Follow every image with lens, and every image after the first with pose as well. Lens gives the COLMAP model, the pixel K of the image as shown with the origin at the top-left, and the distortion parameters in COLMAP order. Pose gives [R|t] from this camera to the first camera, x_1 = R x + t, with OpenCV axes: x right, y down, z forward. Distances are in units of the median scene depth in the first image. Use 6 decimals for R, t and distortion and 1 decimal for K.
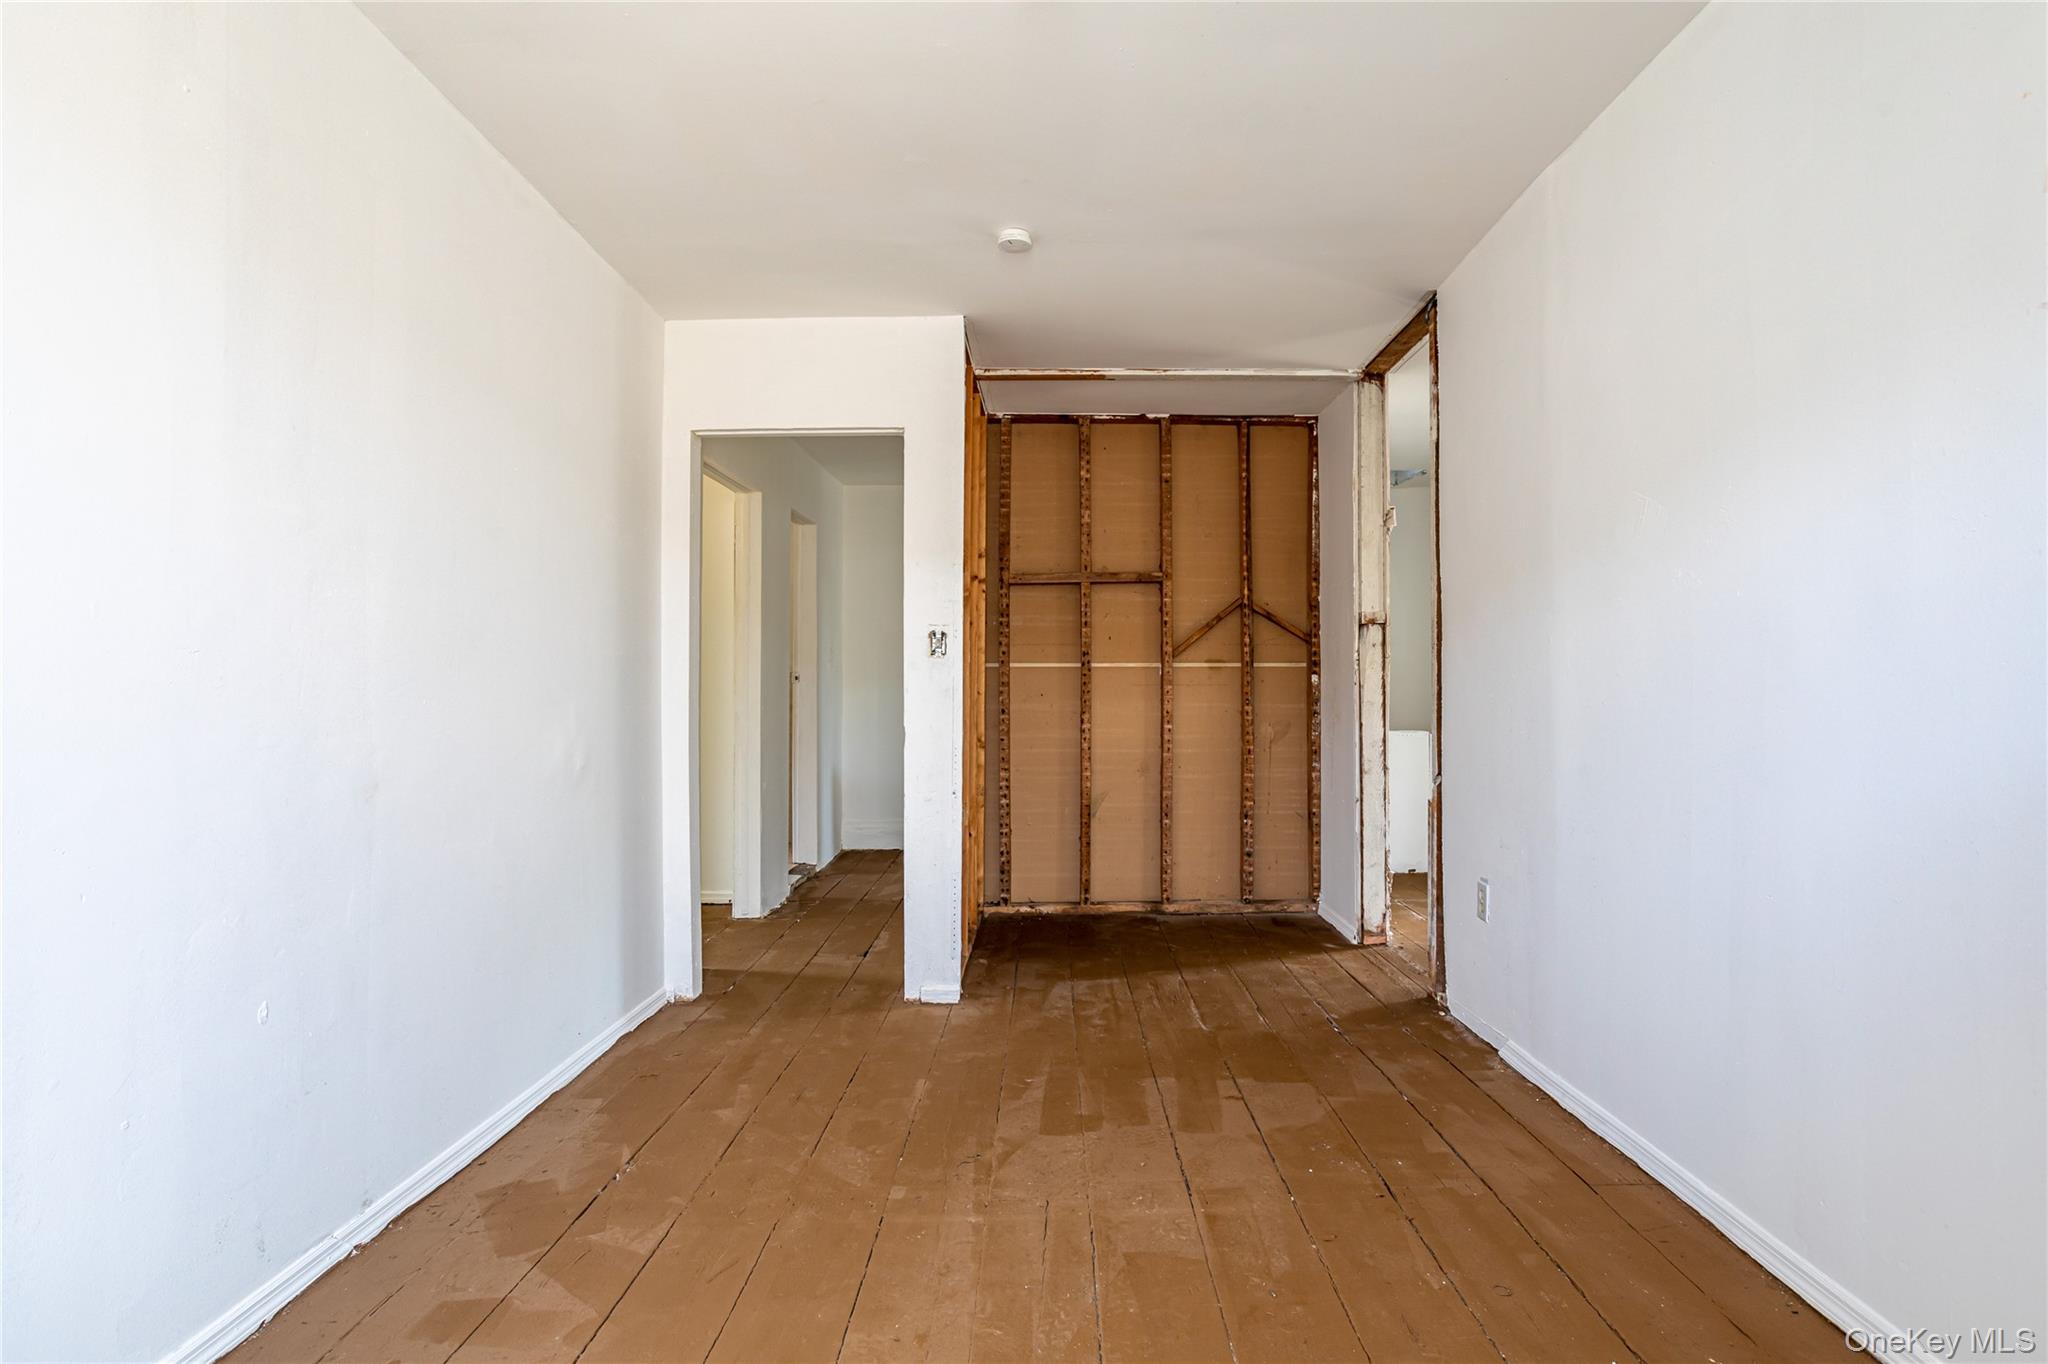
lens RADIAL K [[1013.3, 0, 1029.2], [0, 1013.3, 684.8], [0, 0, 1]] dist [-0.049128, 0.035772]
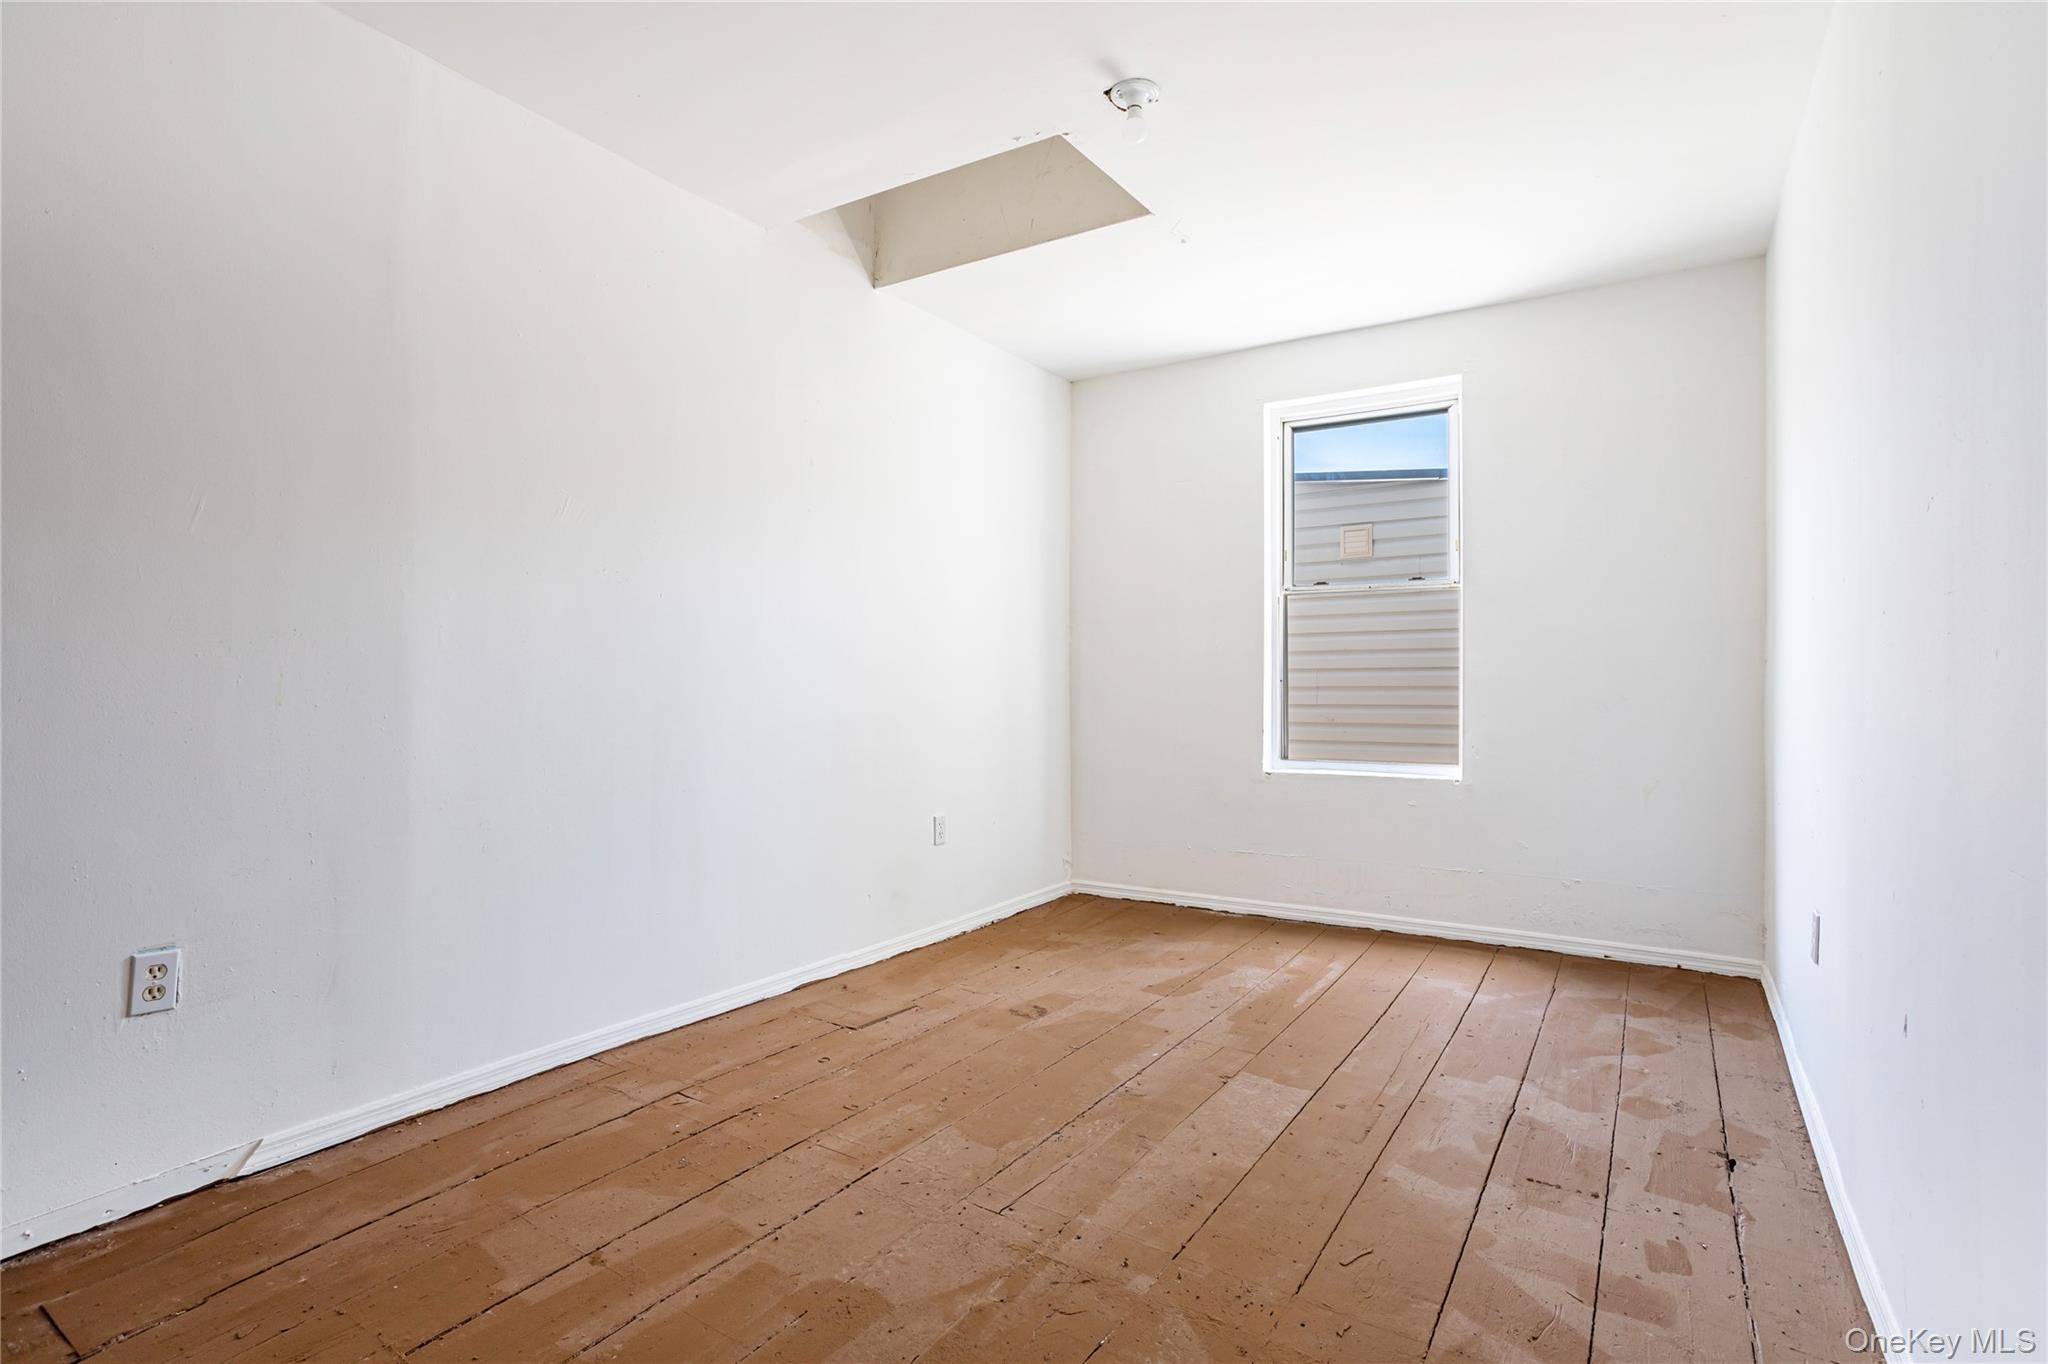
lens RADIAL K [[1013.3, 0, 1029.2], [0, 1013.3, 684.8], [0, 0, 1]] dist [-0.049128, 0.035772]
pose [[-0.850901, -0.001592, 0.525324, -0.433765], [-0.005953, 0.999960, -0.006611, 0.038737], [-0.525292, -0.008752, -0.850877, 1.591574]]
